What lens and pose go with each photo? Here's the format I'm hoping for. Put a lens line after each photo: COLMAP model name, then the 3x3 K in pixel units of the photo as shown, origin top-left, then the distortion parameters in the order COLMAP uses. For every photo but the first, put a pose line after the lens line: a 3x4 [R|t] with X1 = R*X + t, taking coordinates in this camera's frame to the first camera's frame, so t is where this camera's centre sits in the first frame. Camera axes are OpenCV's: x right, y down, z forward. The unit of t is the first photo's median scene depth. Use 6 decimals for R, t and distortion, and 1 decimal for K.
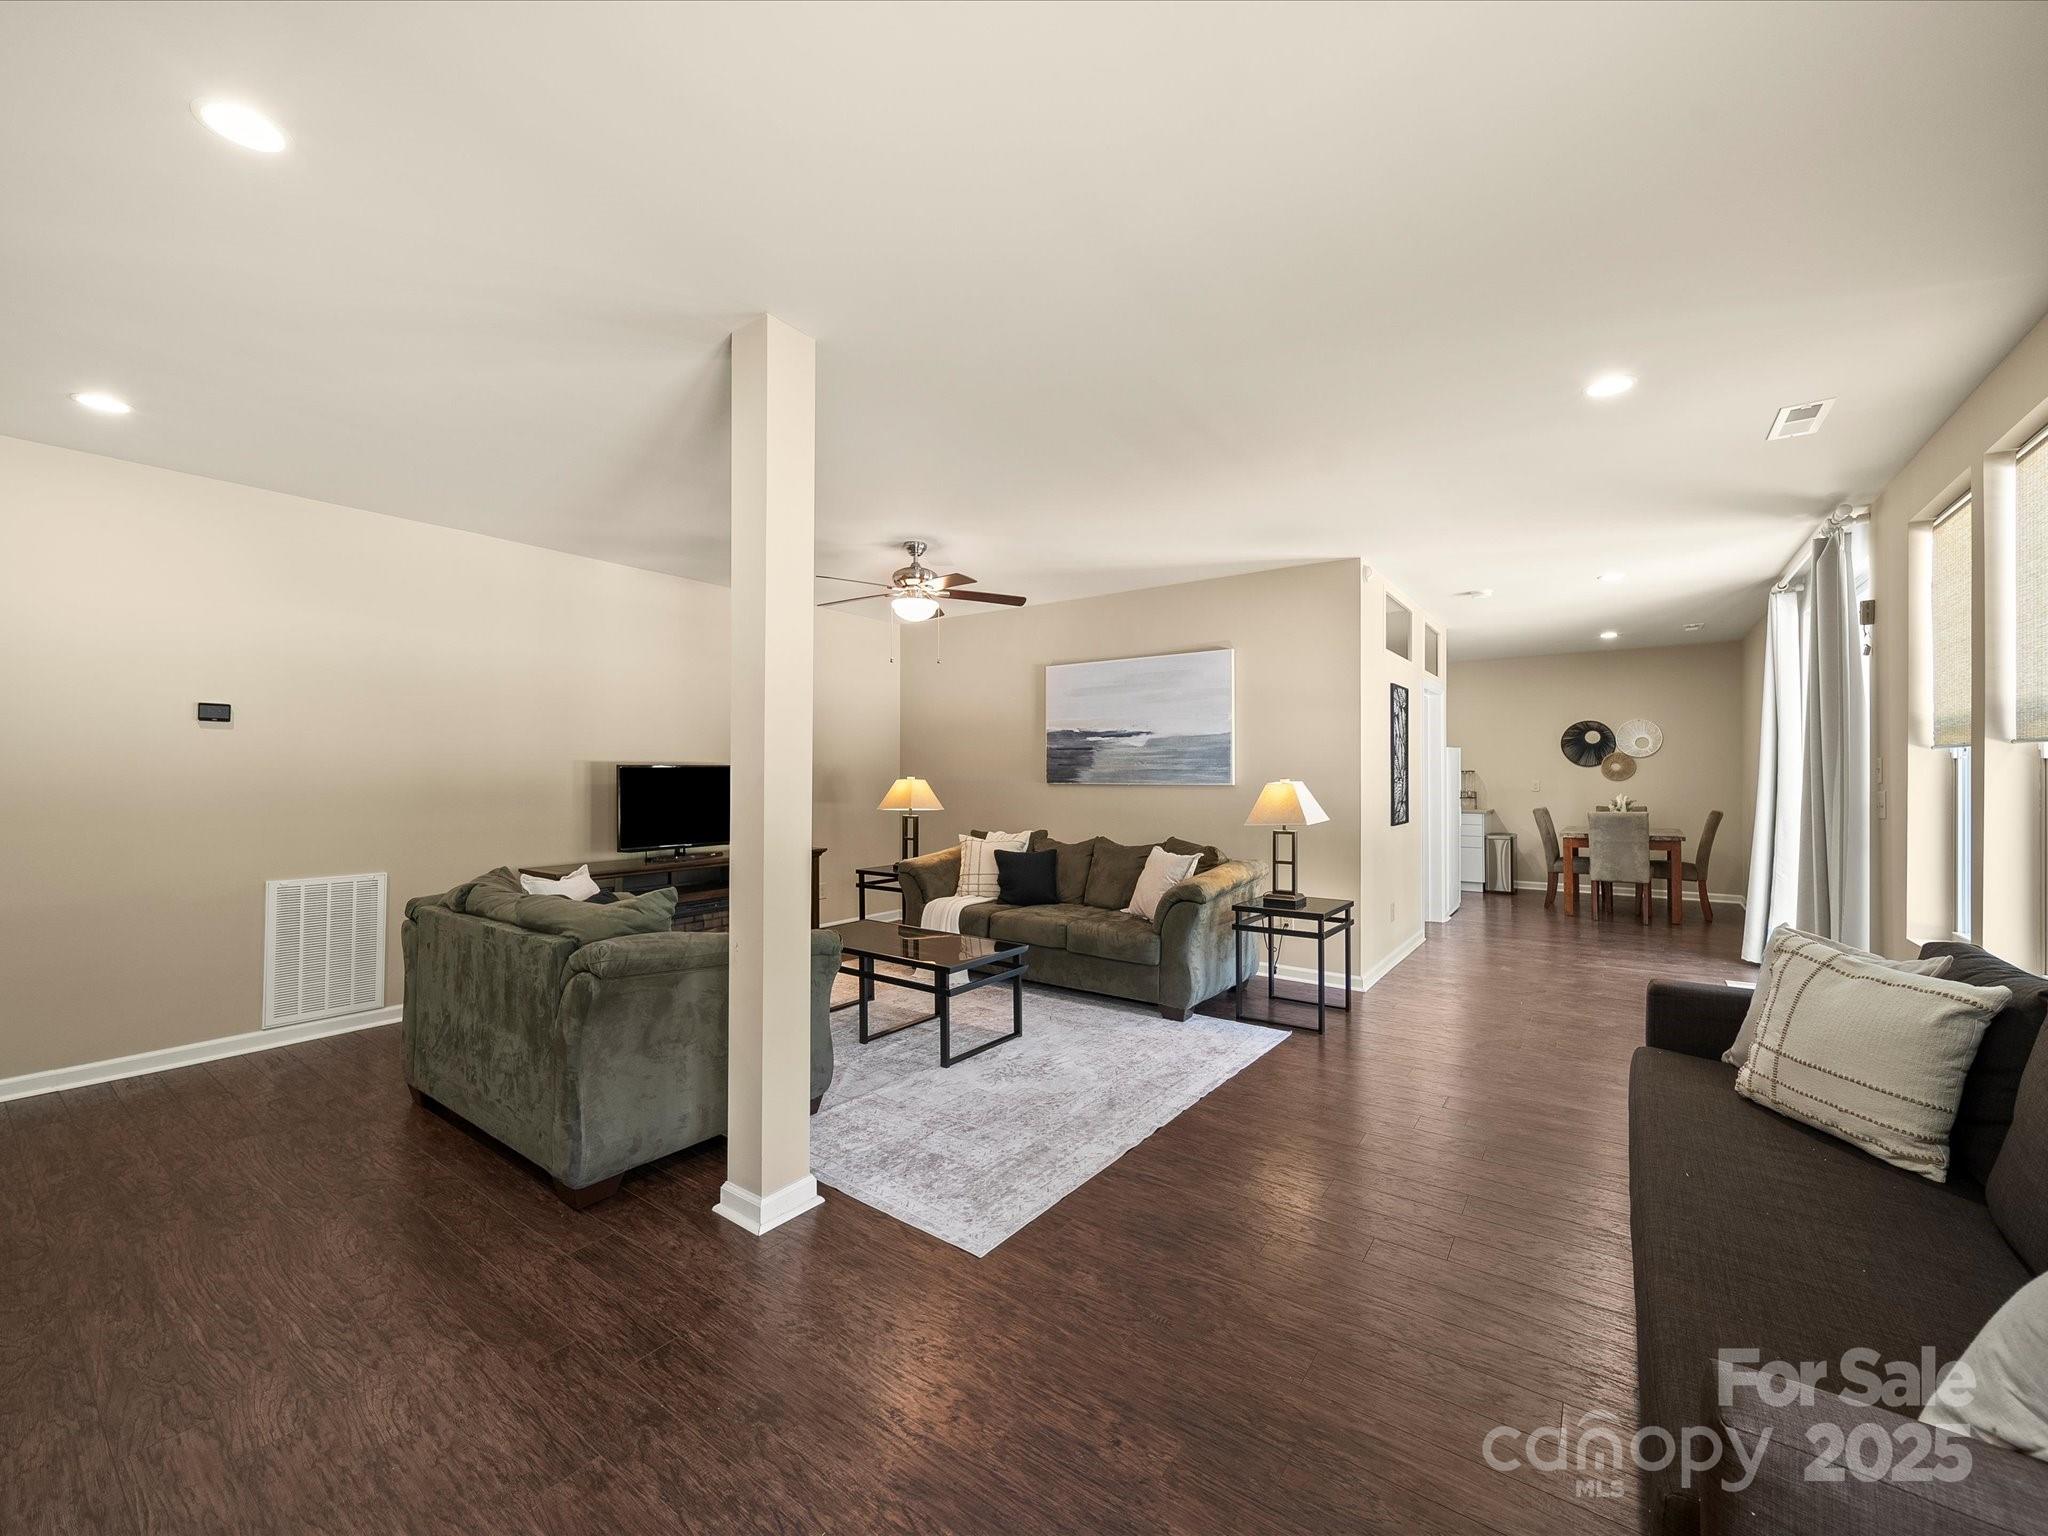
lens RADIAL K [[819.9, 0, 1019.7], [0, 819.9, 769.0], [0, 0, 1]] dist [0.009127, 0.000045]
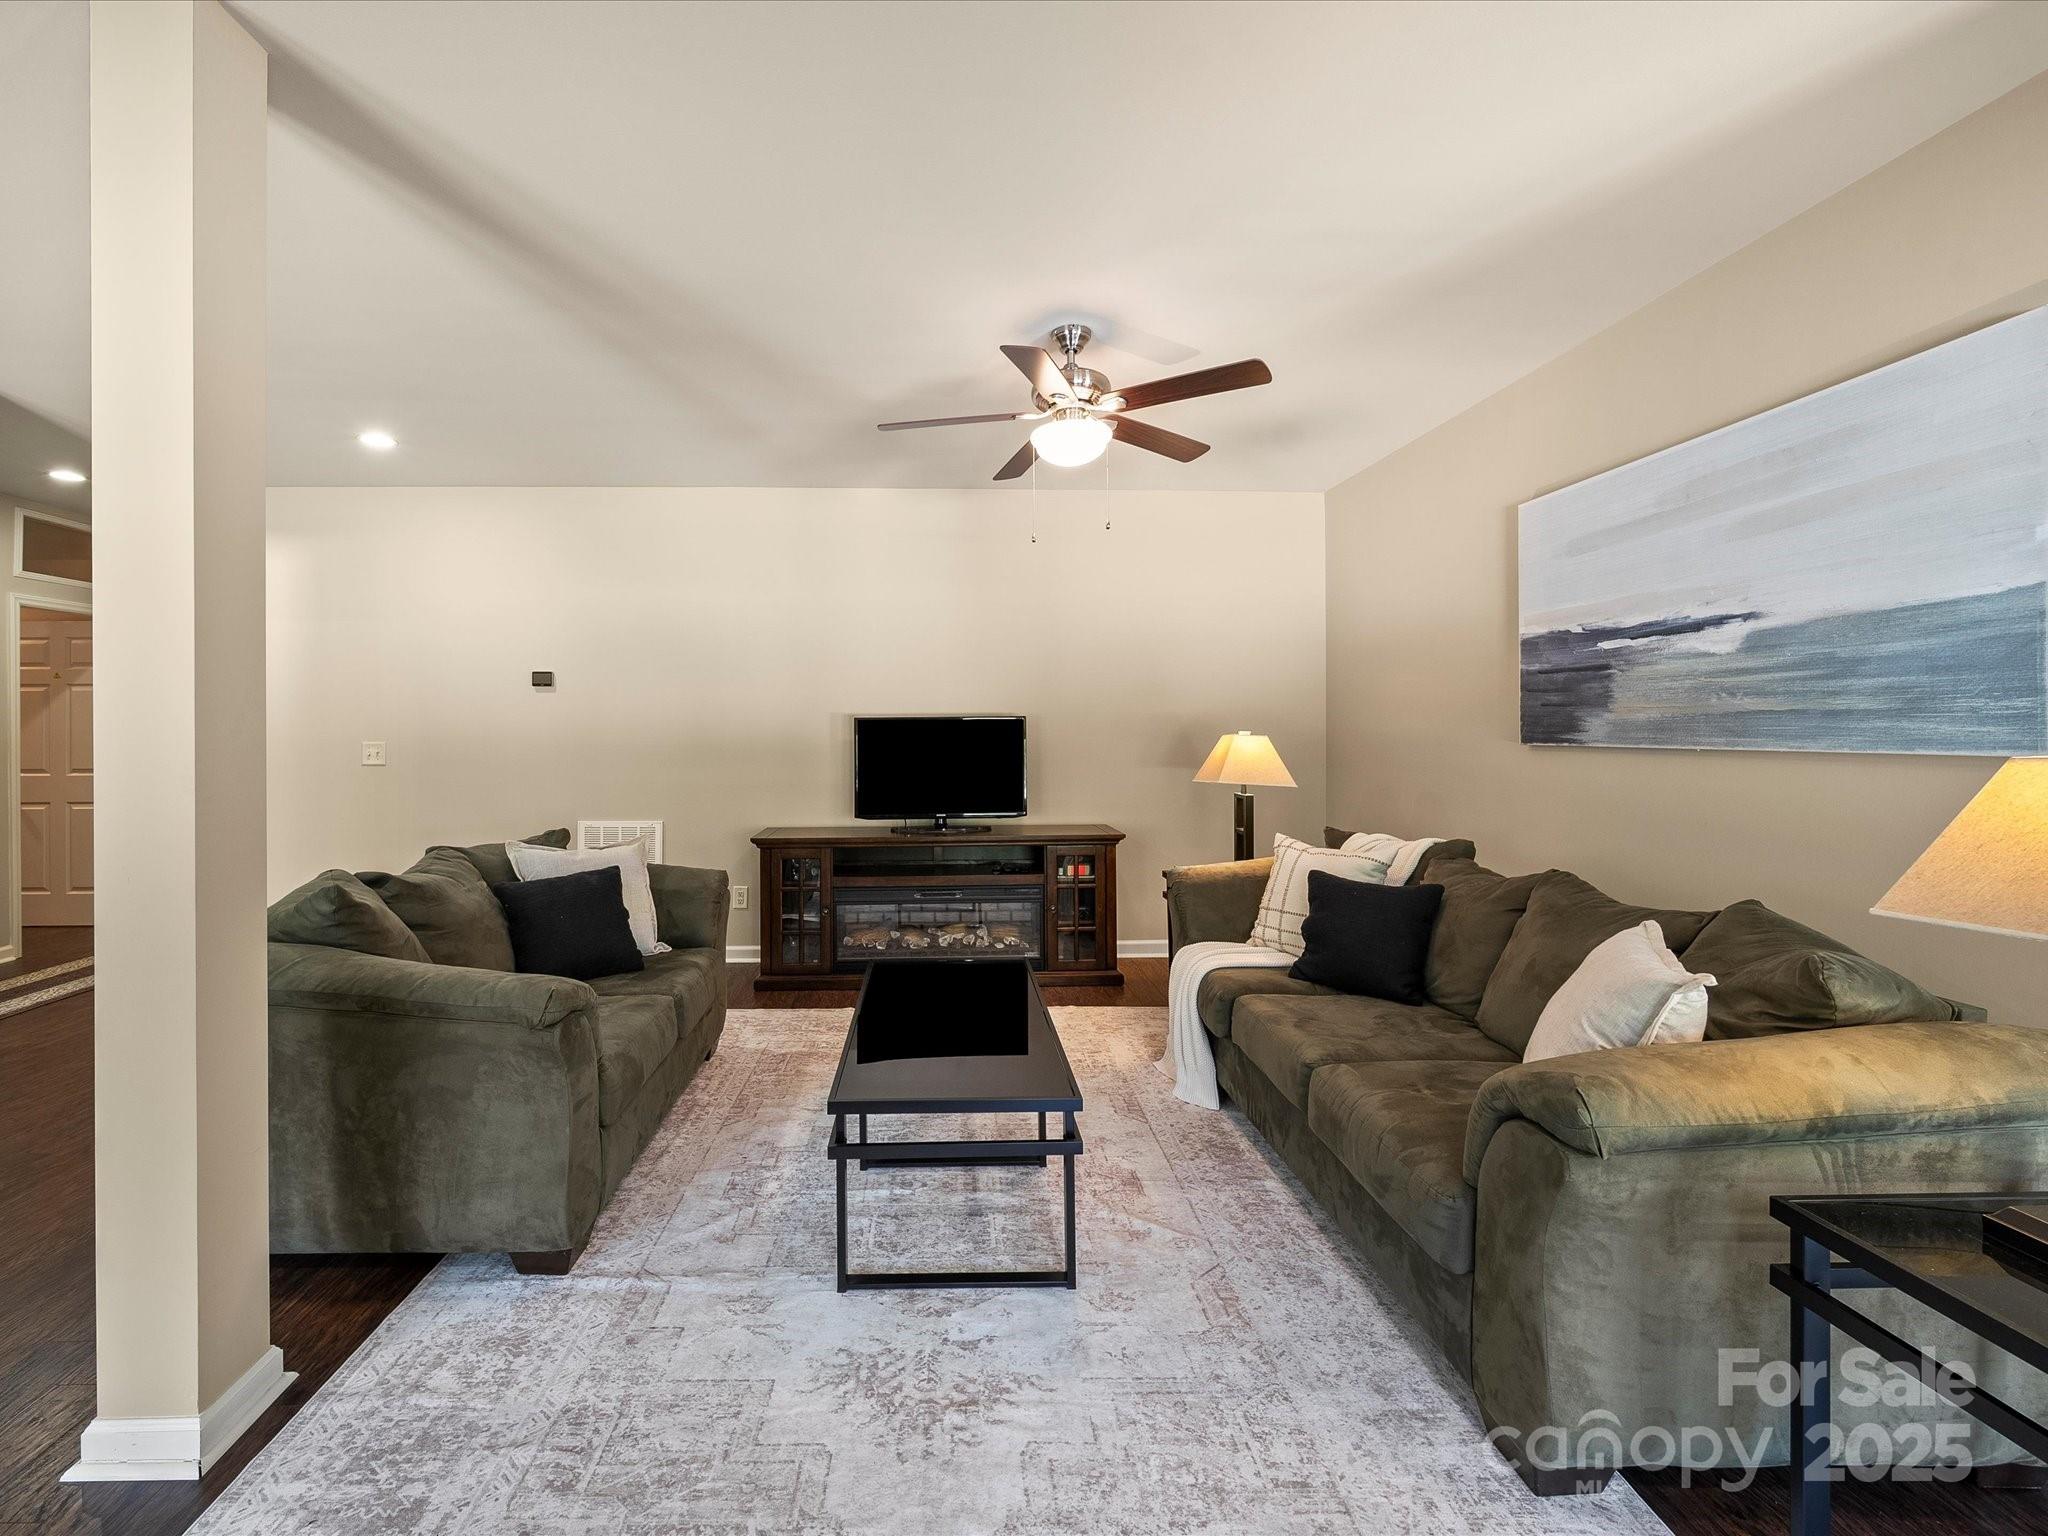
lens RADIAL K [[819.9, 0, 1065.9], [0, 819.9, 719.9], [0, 0, 1]] dist [0.009127, 0.000045]
pose [[0.609525, -0.011293, -0.792687, 0.272653], [0.009452, 0.999931, -0.006978, 0.004235], [0.792711, -0.003239, 0.609589, 0.520241]]
